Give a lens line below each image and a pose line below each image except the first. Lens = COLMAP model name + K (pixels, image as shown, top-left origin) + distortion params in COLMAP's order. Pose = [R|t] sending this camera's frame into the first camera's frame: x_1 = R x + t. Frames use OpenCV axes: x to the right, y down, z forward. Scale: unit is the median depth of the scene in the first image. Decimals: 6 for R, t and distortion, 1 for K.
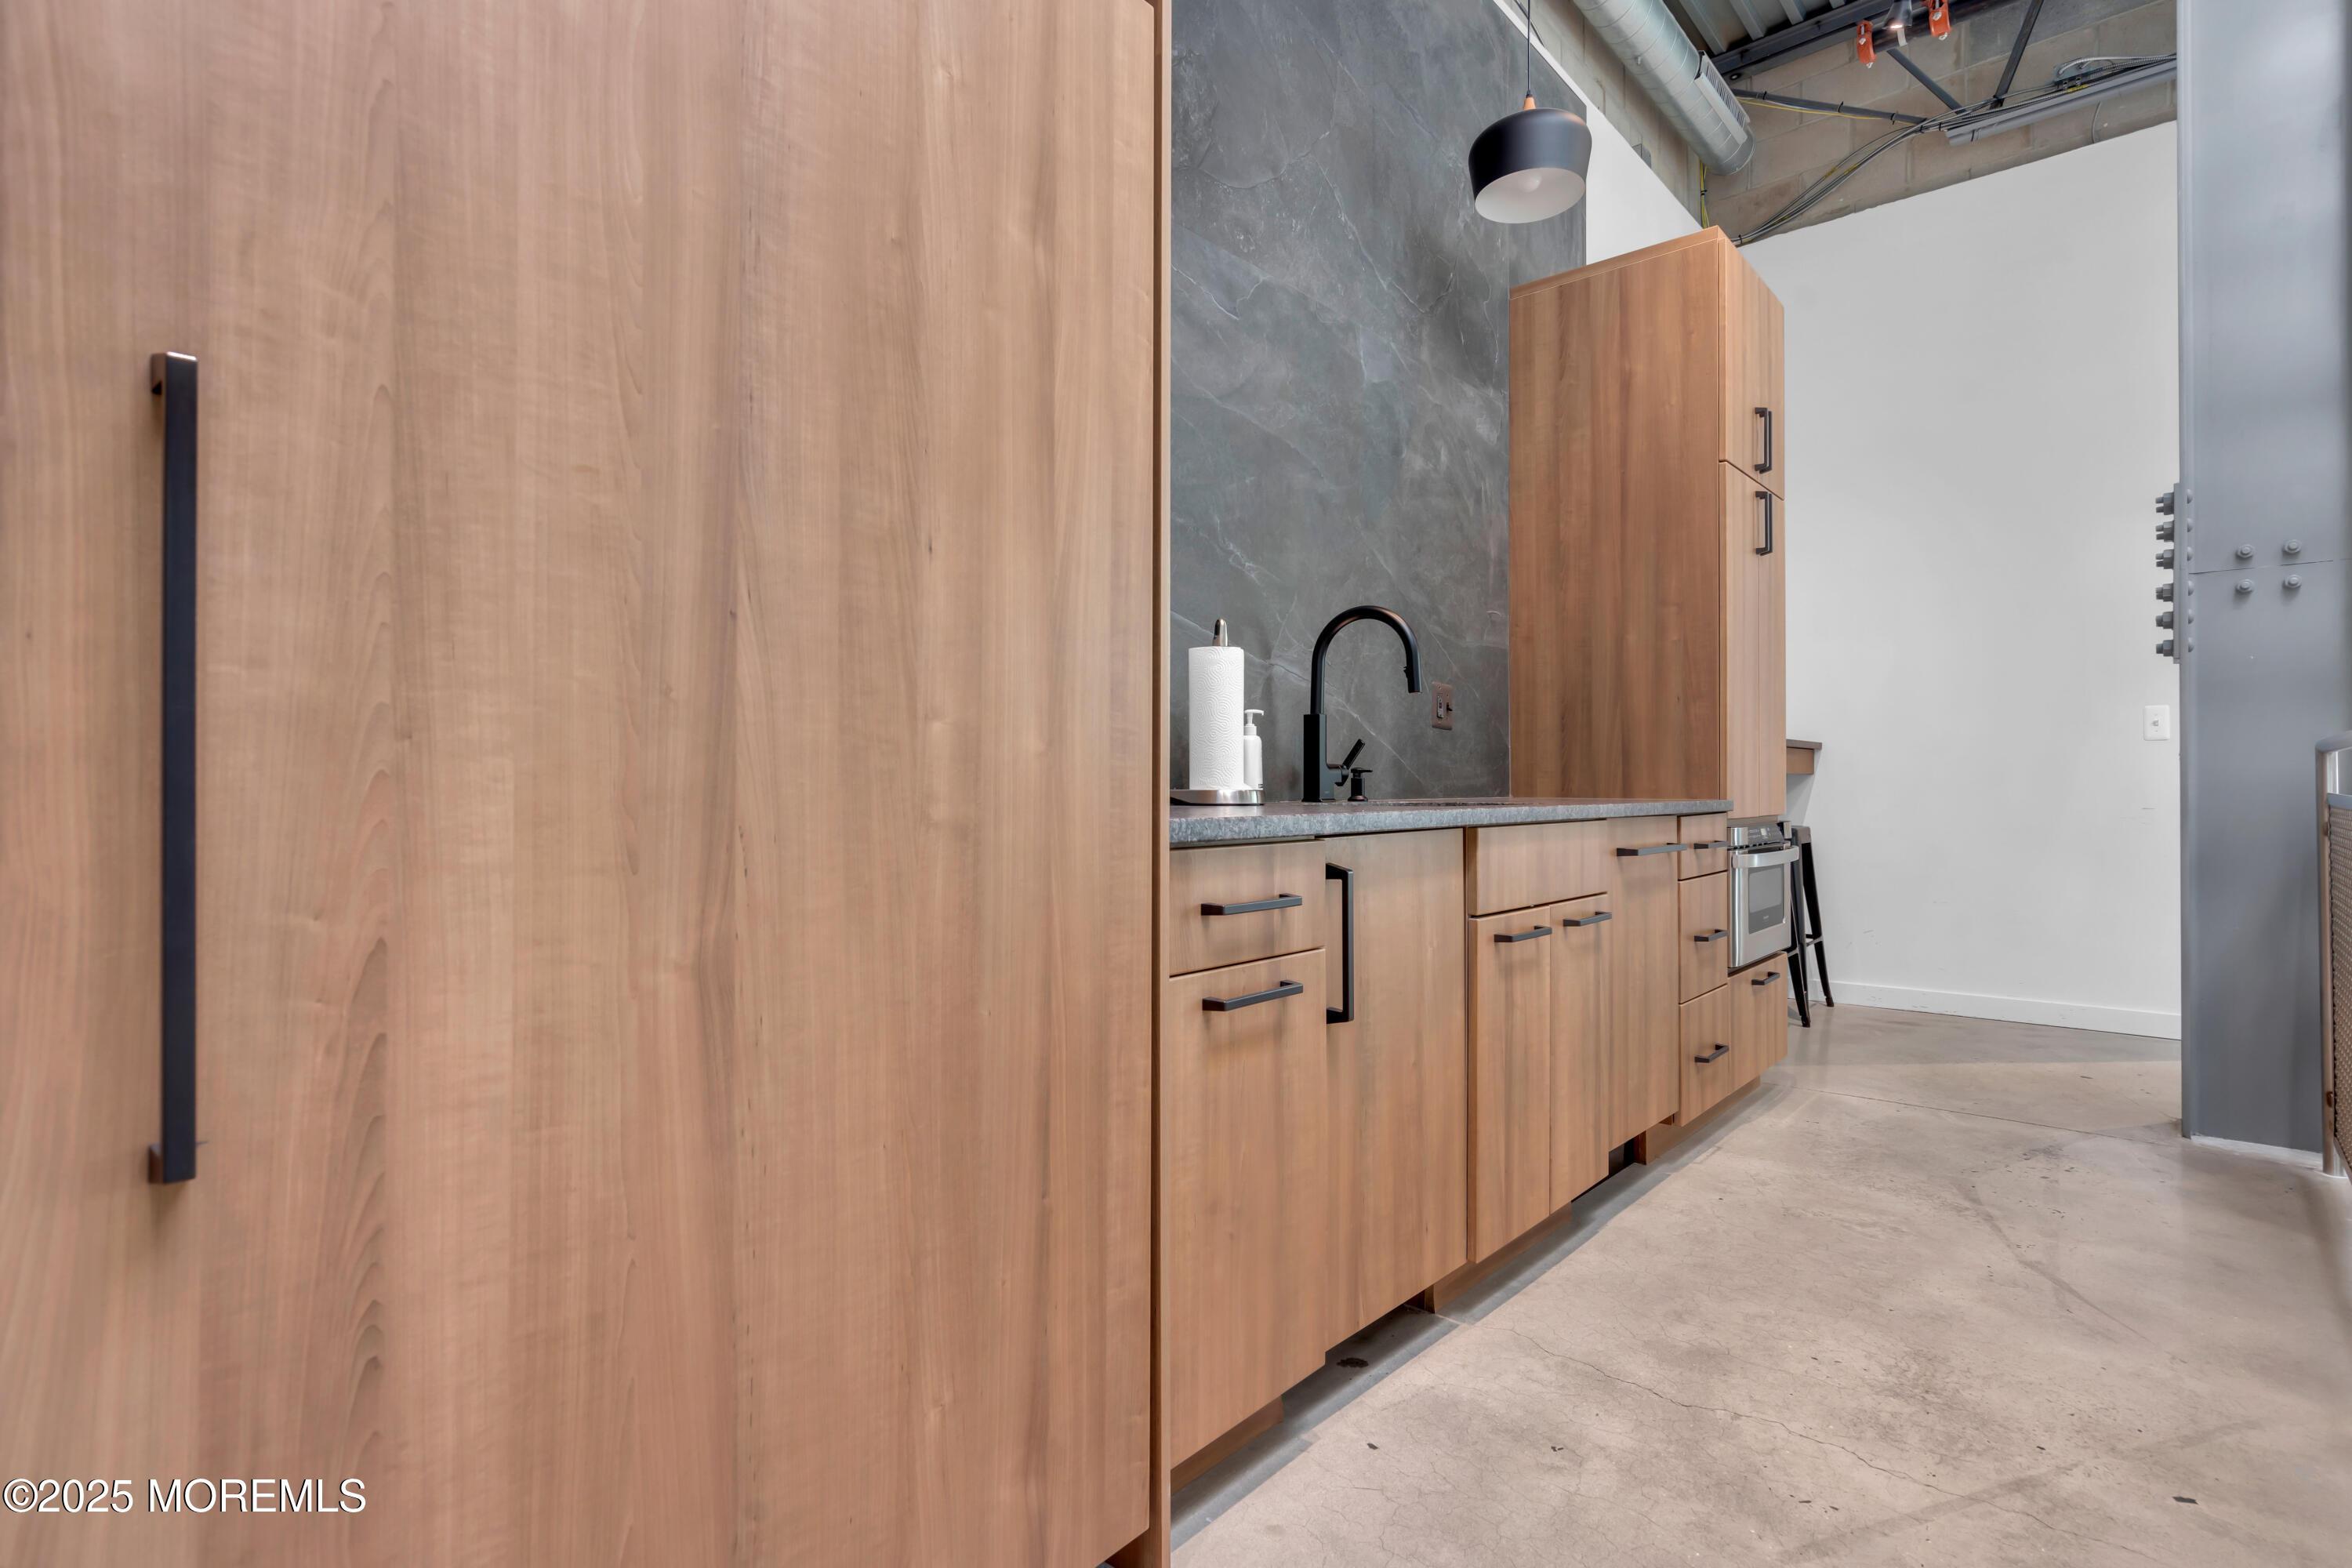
lens RADIAL K [[1064.6, 0, 1161.2], [0, 1064.6, 782.9], [0, 0, 1]] dist [-0.019697, 0.014778]
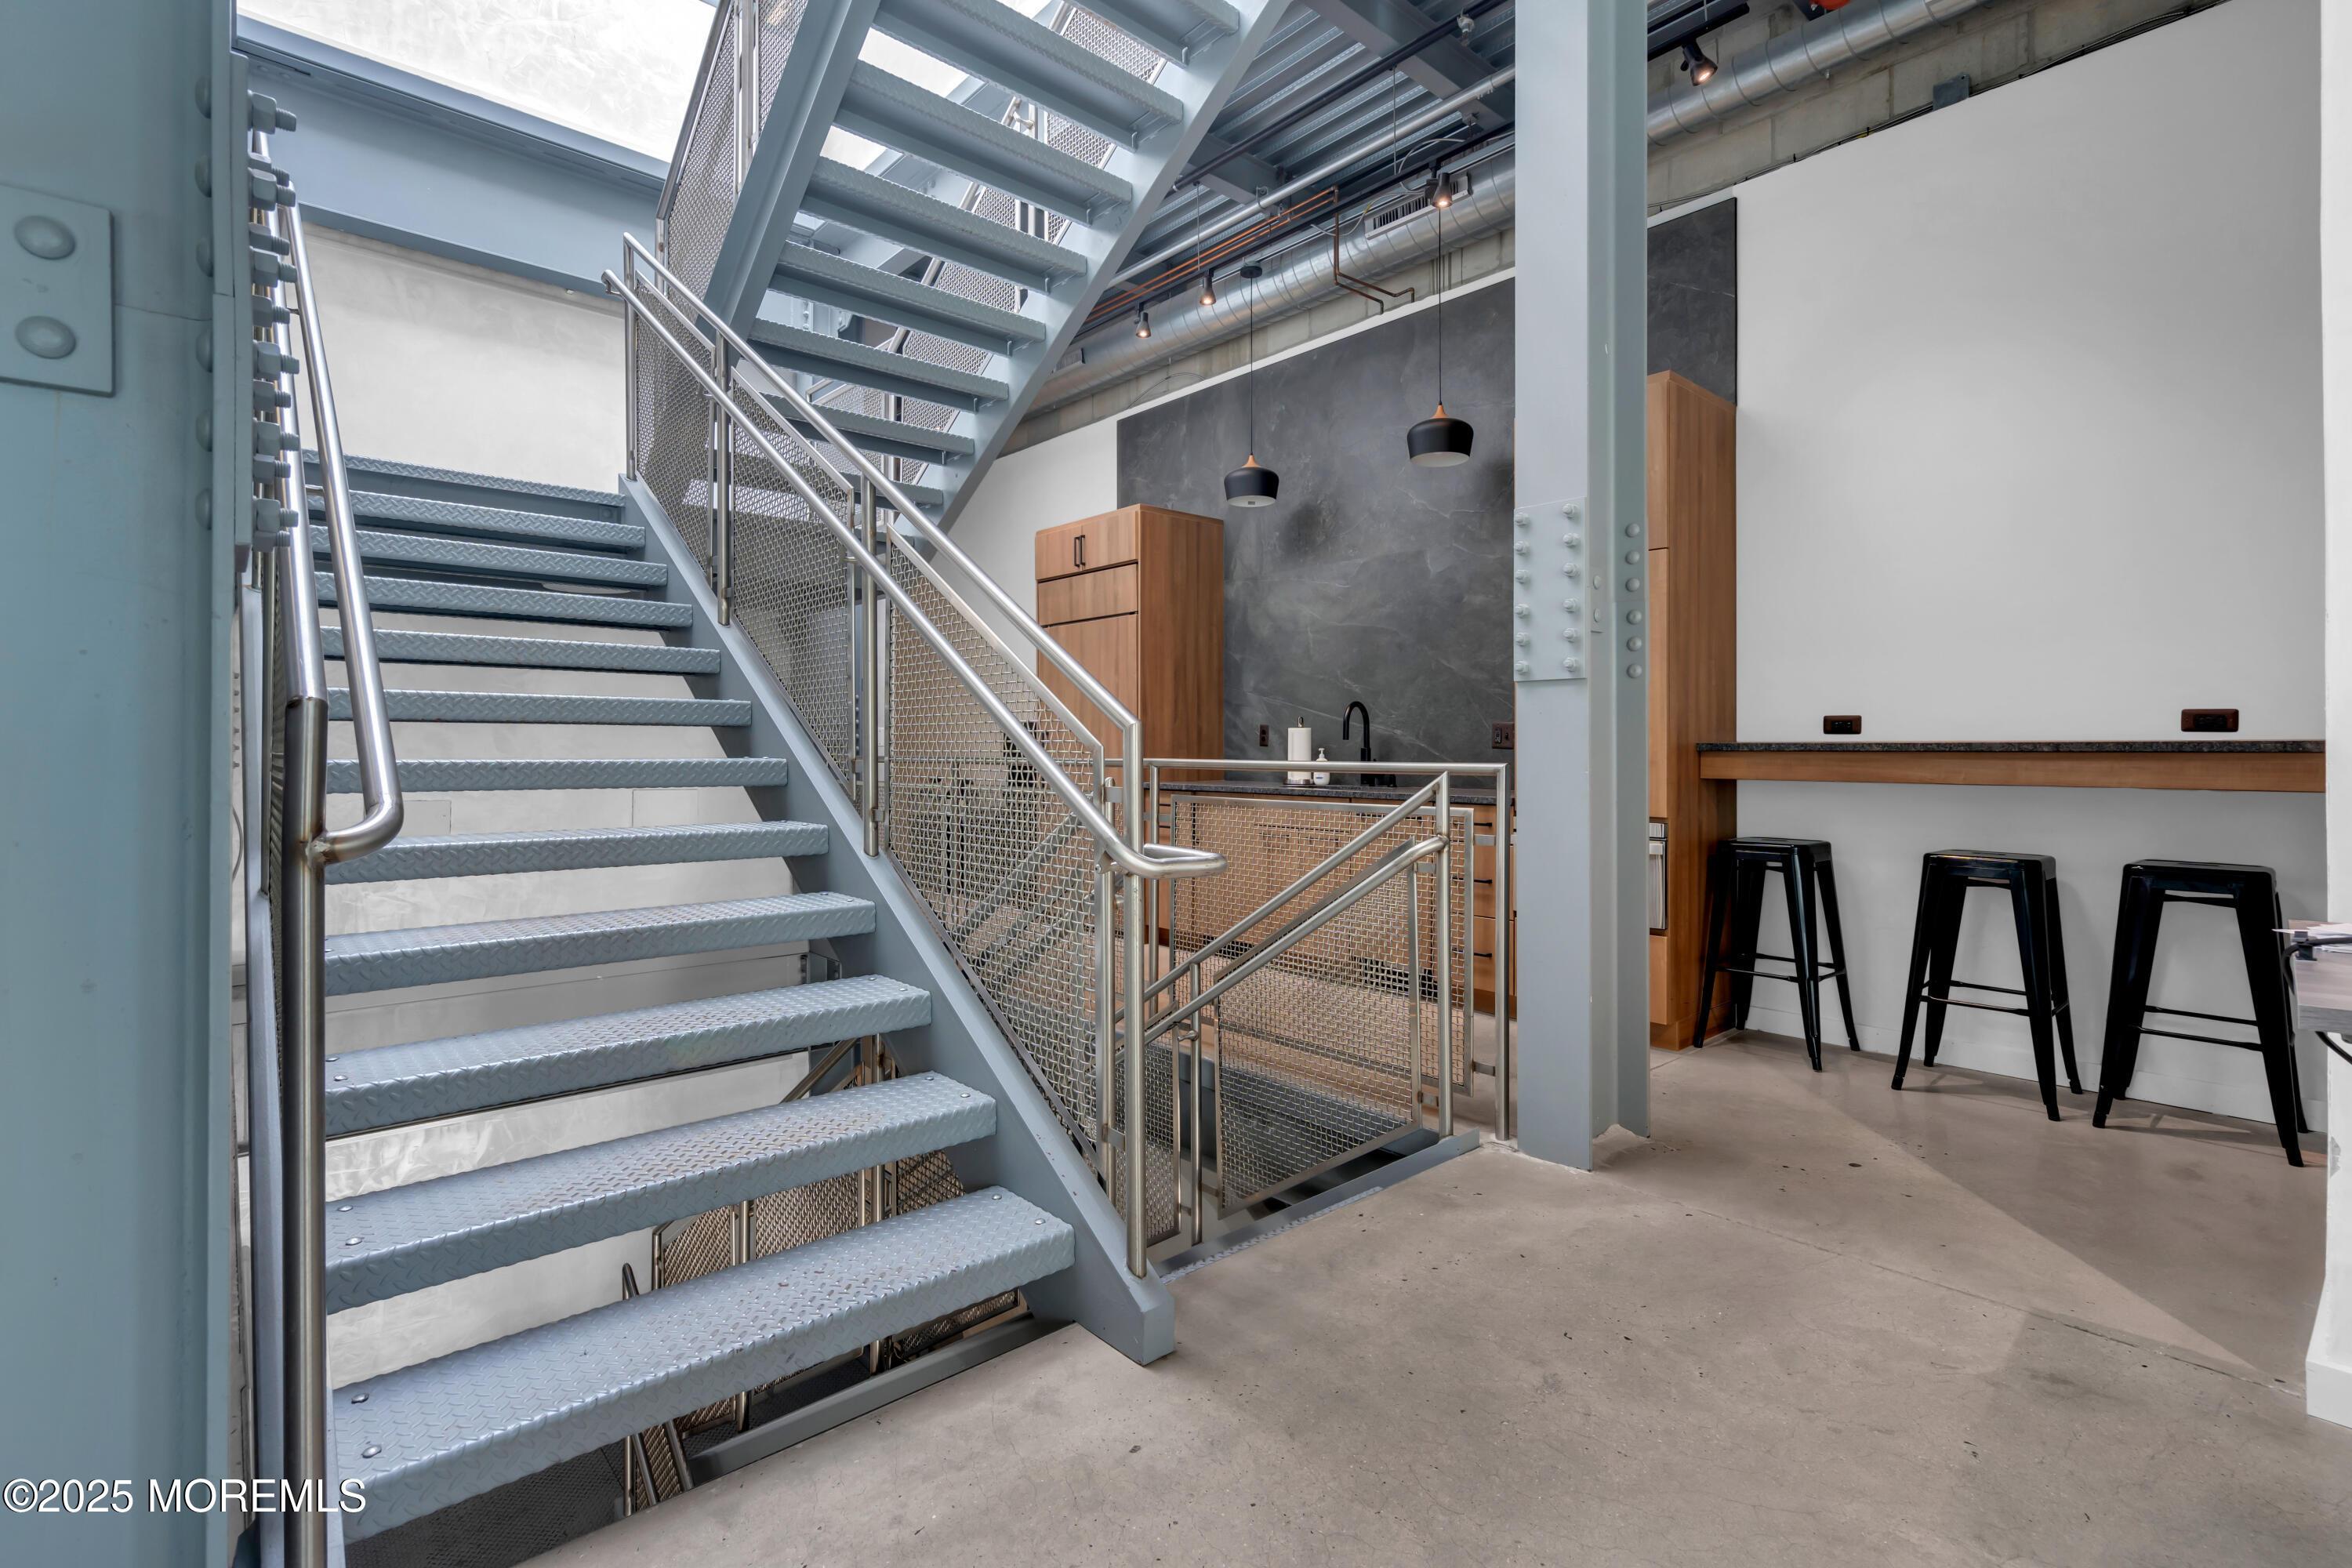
lens RADIAL K [[1064.6, 0, 1161.2], [0, 1064.6, 782.9], [0, 0, 1]] dist [-0.019697, 0.014778]
pose [[-0.085740, 0.035978, -0.995668, 2.329580], [-0.007269, 0.999299, 0.036735, -0.066747], [0.996291, 0.010387, -0.085418, 0.715518]]
